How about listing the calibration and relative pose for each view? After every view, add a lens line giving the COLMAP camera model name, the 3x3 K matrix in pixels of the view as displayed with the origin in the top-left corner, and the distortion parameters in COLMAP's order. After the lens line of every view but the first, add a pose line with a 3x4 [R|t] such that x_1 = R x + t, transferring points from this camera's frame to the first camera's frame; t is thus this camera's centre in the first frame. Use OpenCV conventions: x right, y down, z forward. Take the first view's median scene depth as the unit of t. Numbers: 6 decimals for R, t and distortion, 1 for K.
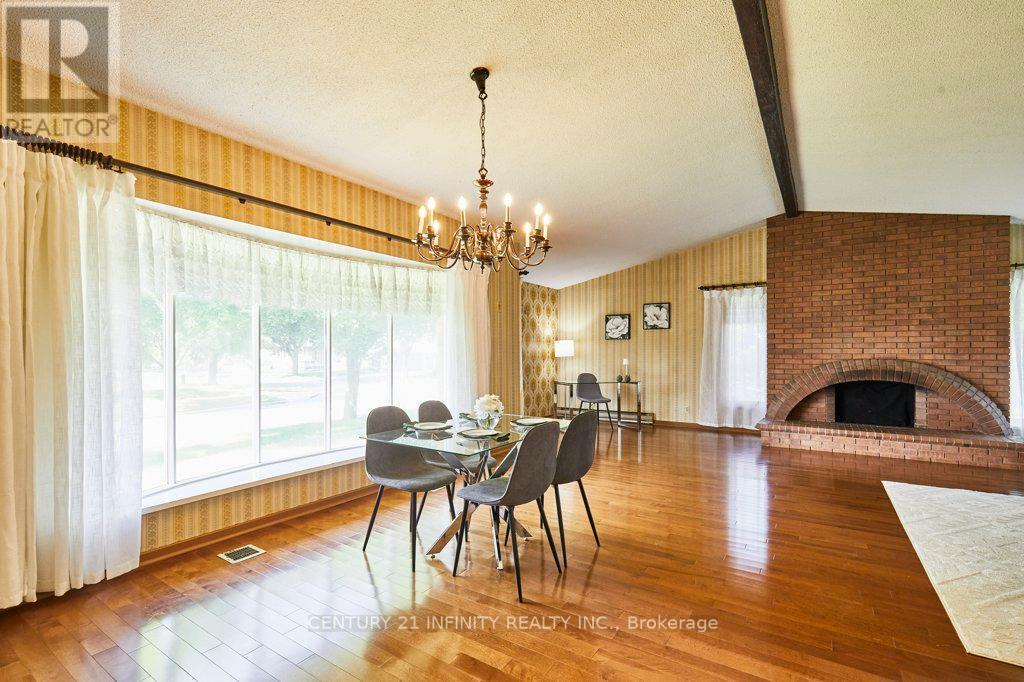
lens RADIAL K [[465.9, 0, 515.8], [0, 465.9, 352.8], [0, 0, 1]] dist [0.000100, -0.000147]
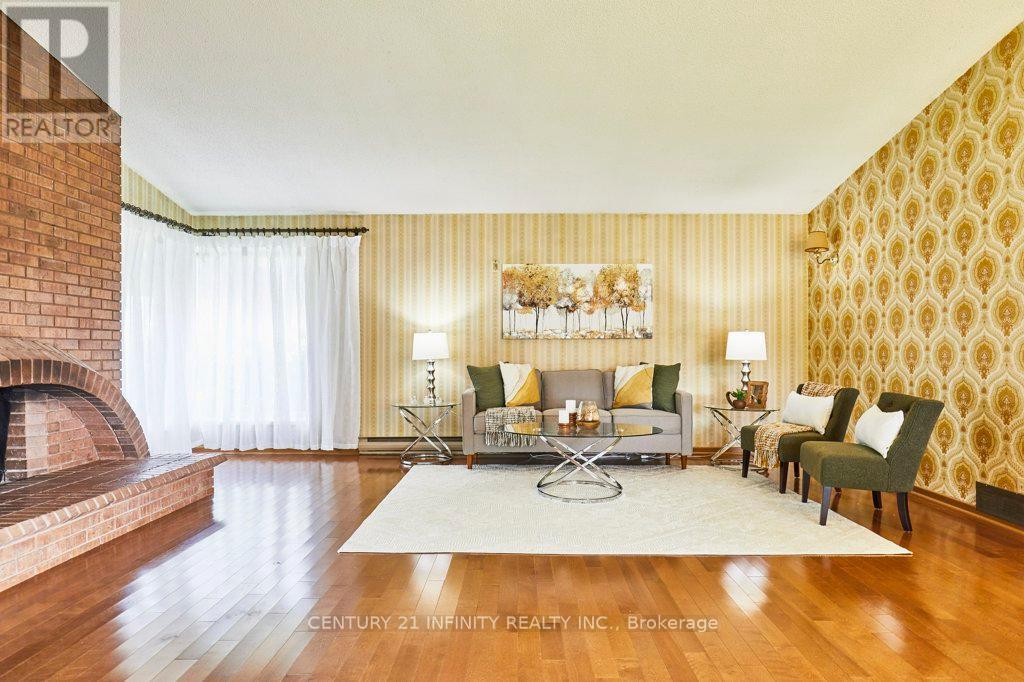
lens RADIAL K [[616.1, 0, 513.1], [0, 616.1, 345.6], [0, 0, 1]] dist [0.000982, -0.000189]
pose [[-0.536809, 0.004687, 0.843691, 0.040757], [-0.000002, 0.999985, -0.005557, 0.023613], [-0.843704, -0.002985, -0.536801, 0.847183]]
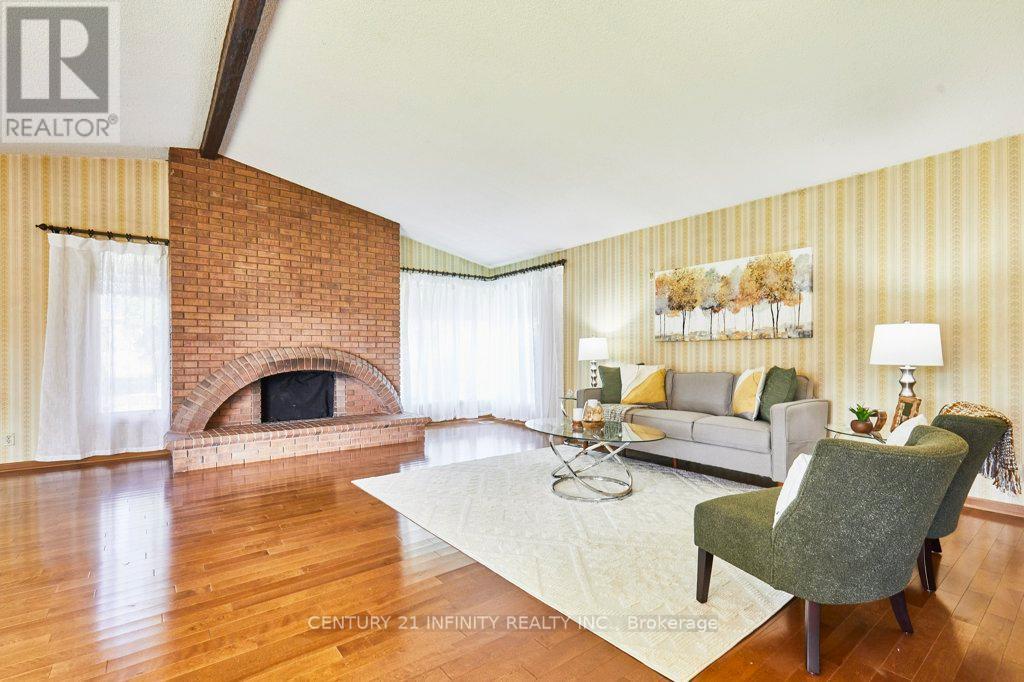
lens RADIAL K [[465.9, 0, 515.8], [0, 465.9, 352.8], [0, 0, 1]] dist [0.000100, -0.000147]
pose [[0.321560, -0.000768, 0.946889, 0.043058], [0.004978, 0.999987, -0.000879, 0.026030], [-0.946876, 0.004997, 0.321560, 0.298639]]
